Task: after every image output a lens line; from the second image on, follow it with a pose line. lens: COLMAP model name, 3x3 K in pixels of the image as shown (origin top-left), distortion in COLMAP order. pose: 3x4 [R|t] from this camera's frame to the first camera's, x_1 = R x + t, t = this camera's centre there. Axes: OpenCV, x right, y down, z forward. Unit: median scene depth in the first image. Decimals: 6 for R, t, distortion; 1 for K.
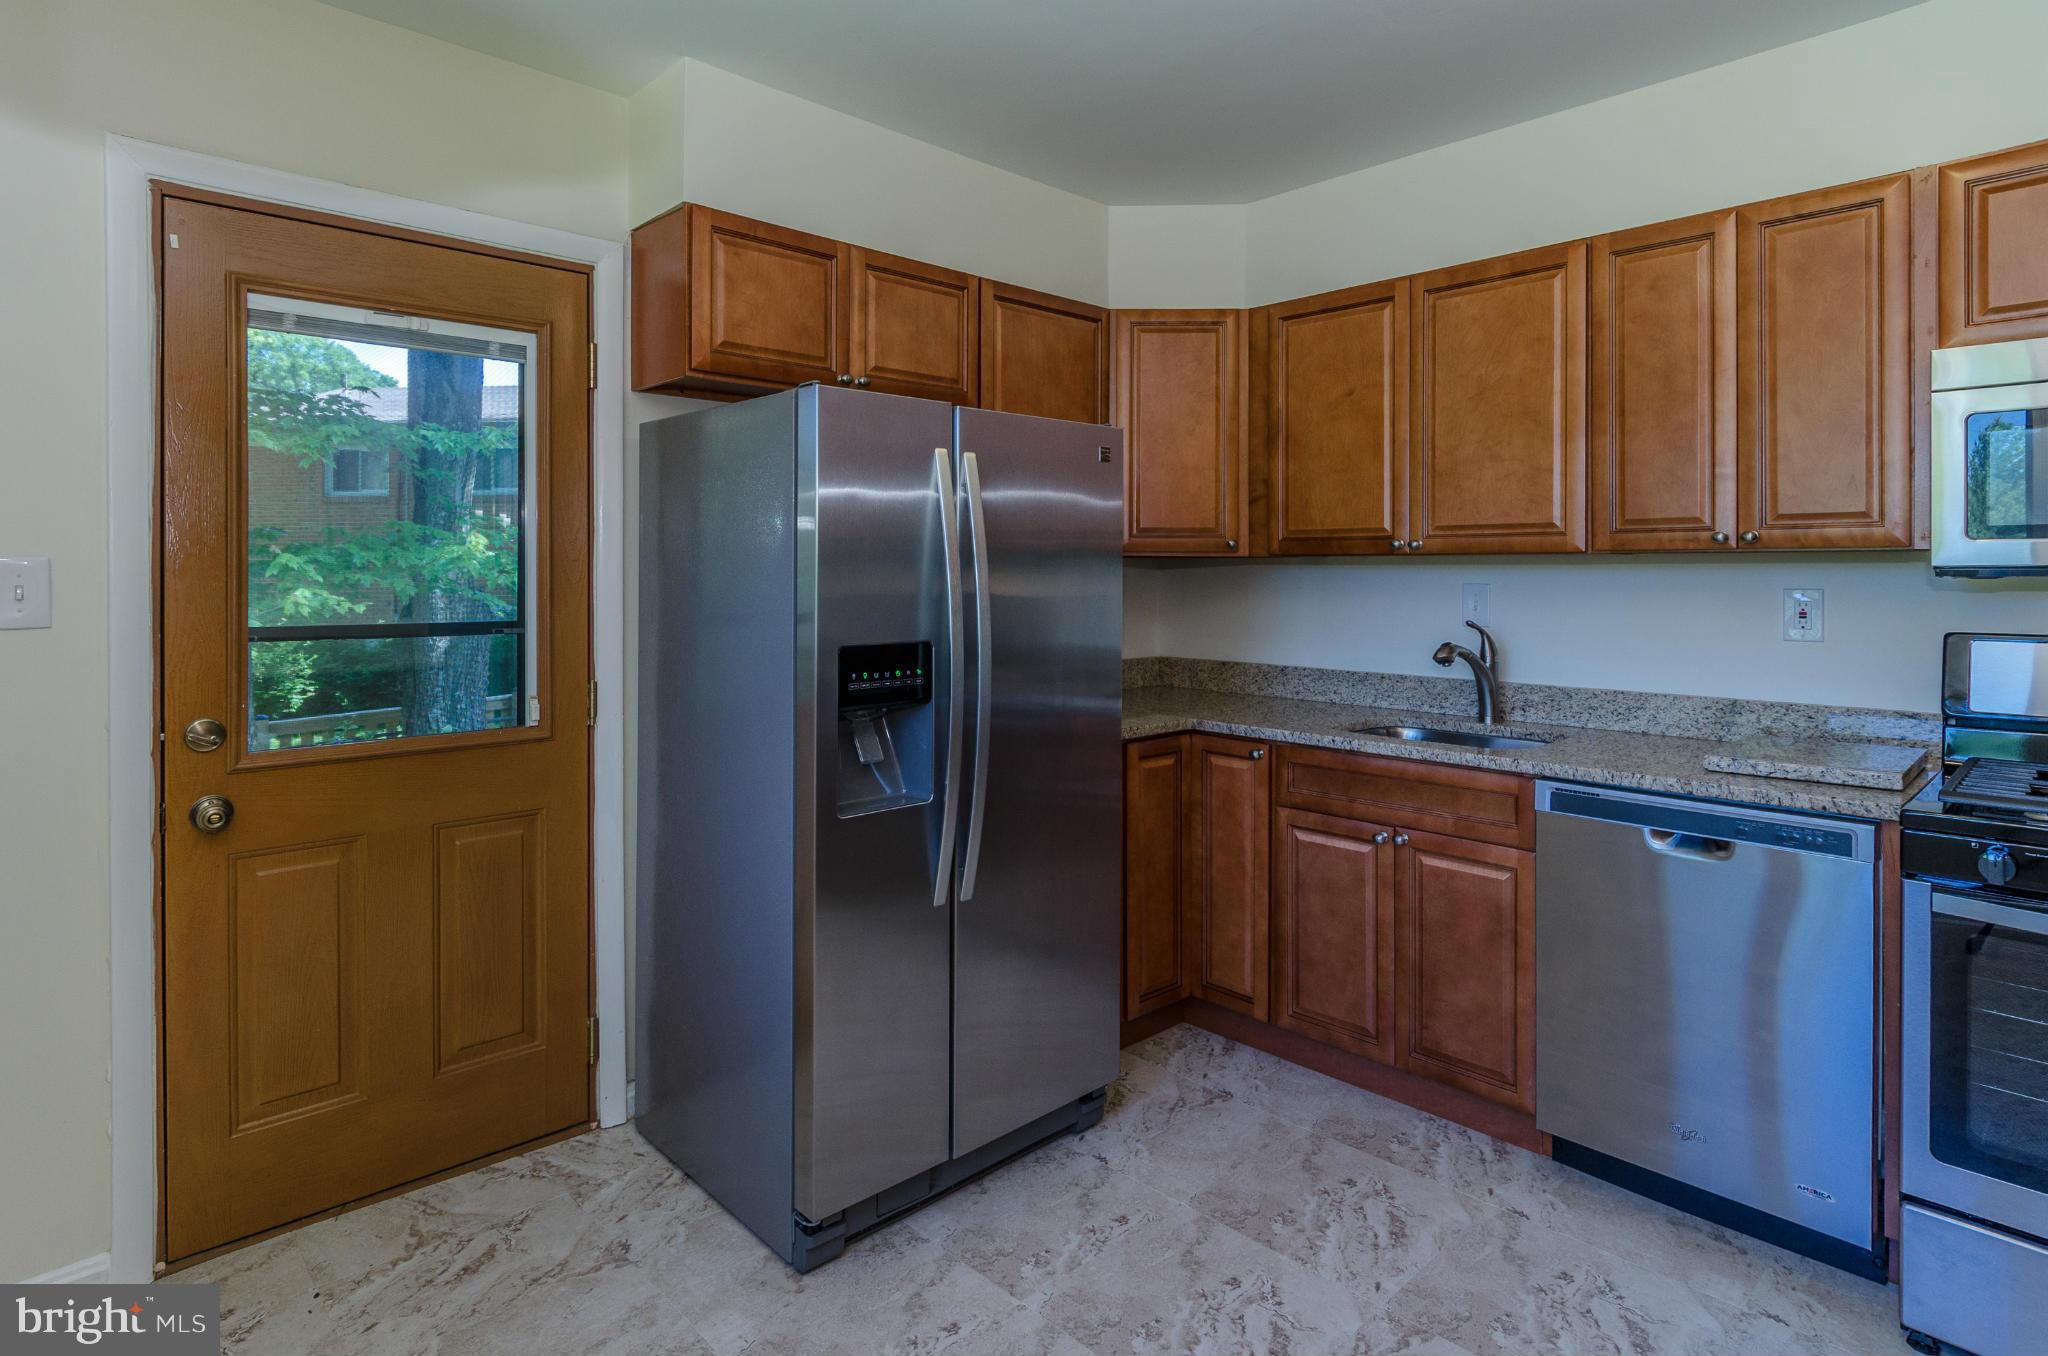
lens RADIAL K [[1088.8, 0, 1029.3], [0, 1088.8, 578.3], [0, 0, 1]] dist [-0.001510, -0.000308]
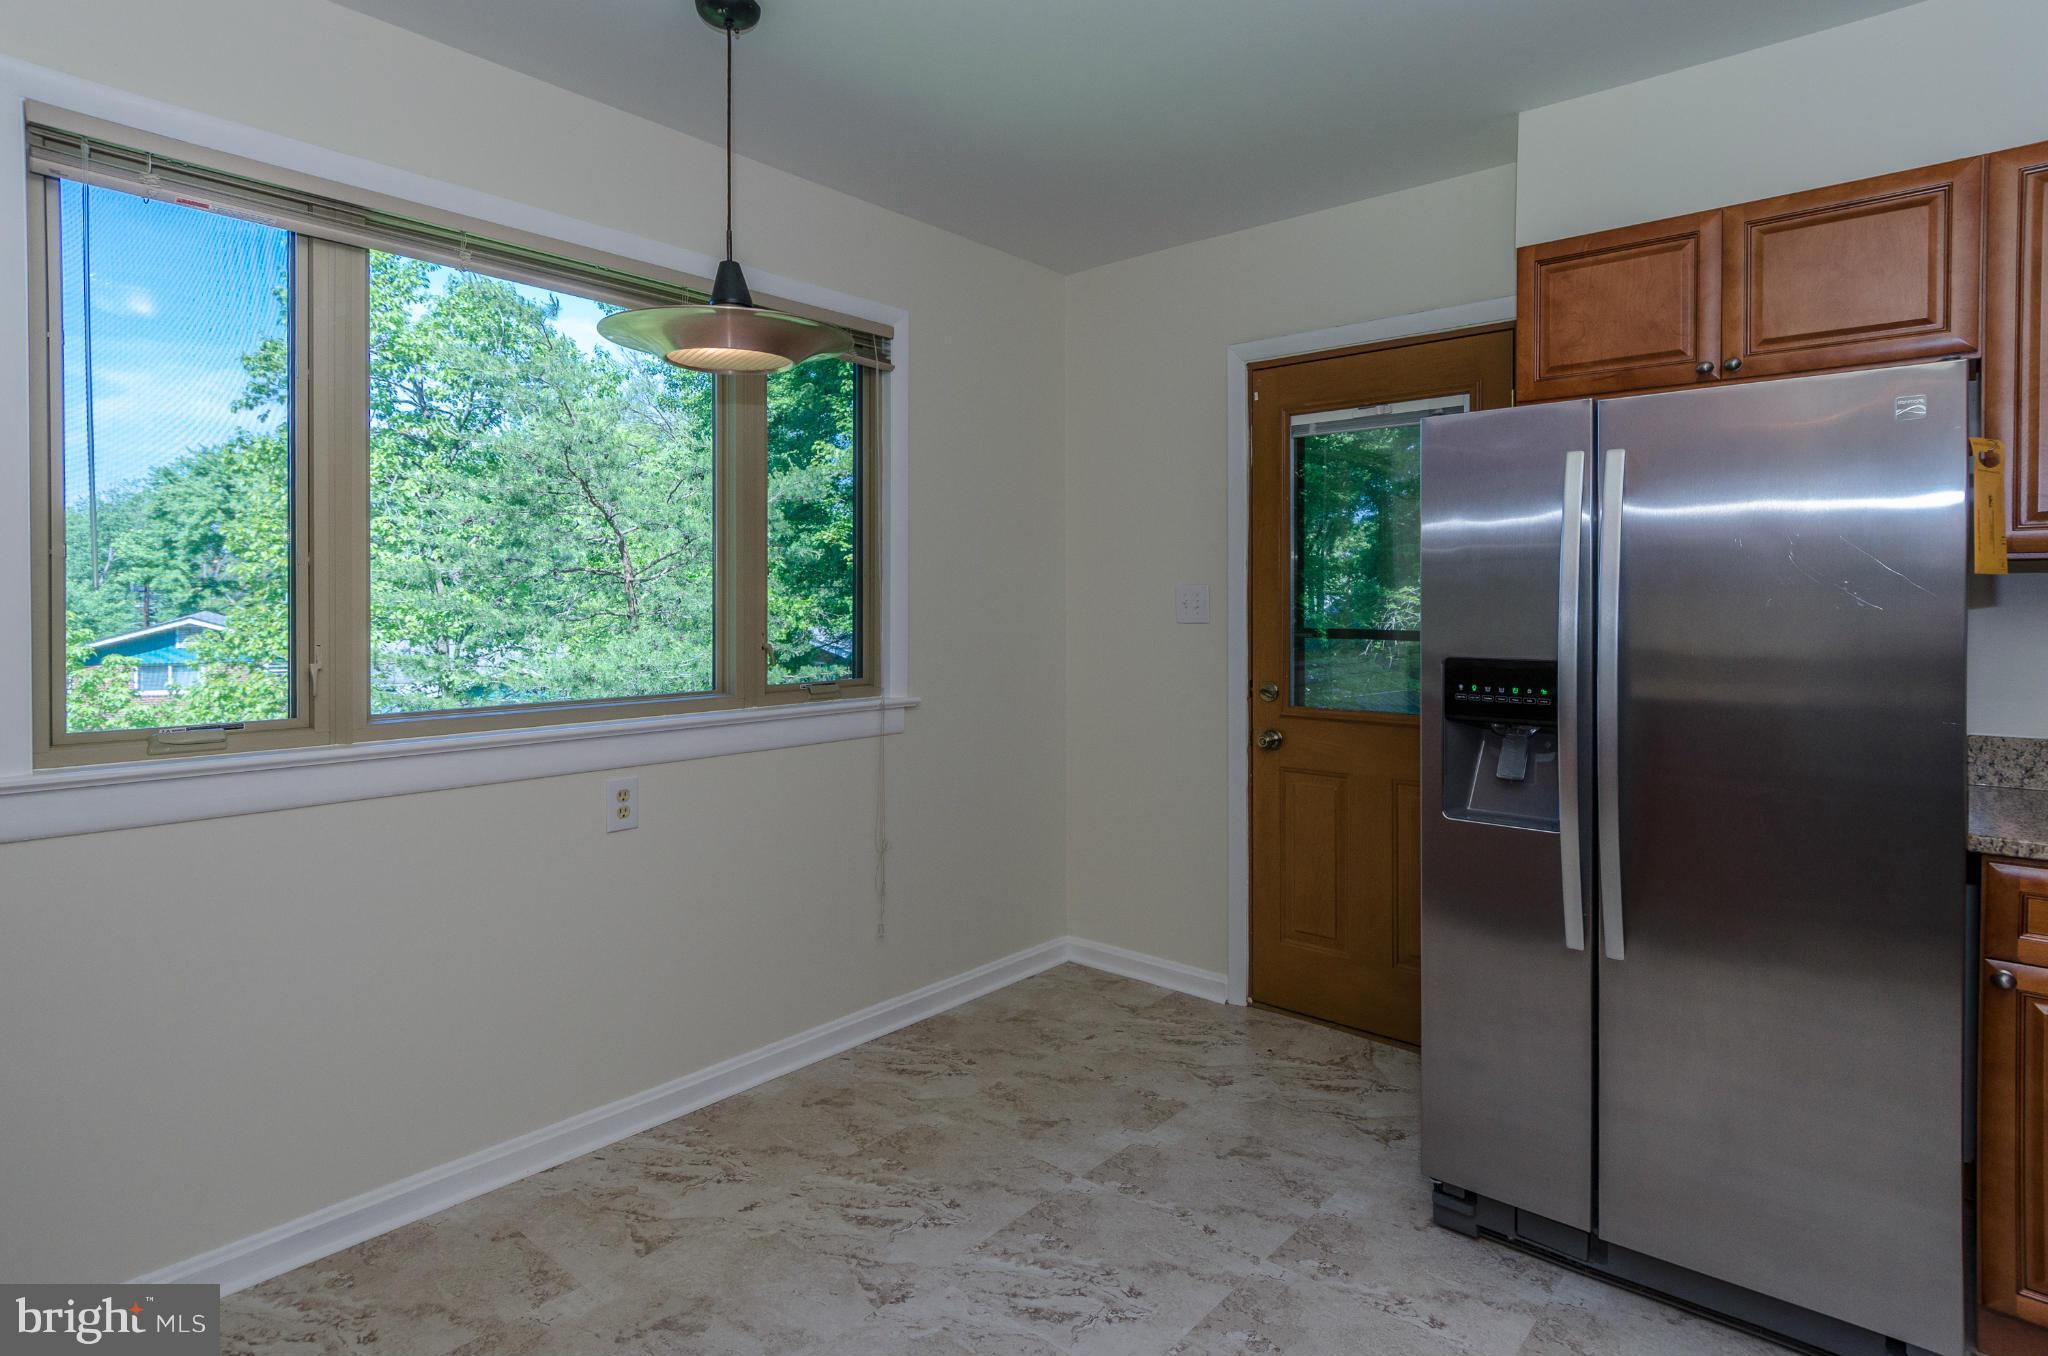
lens RADIAL K [[1088.8, 0, 1034.1], [0, 1088.8, 608.6], [0, 0, 1]] dist [-0.001510, -0.000308]
pose [[0.098611, 0.007634, -0.995097, 0.817927], [0.000530, 0.999970, 0.007724, 0.005127], [0.995126, -0.001289, 0.098604, 0.468682]]
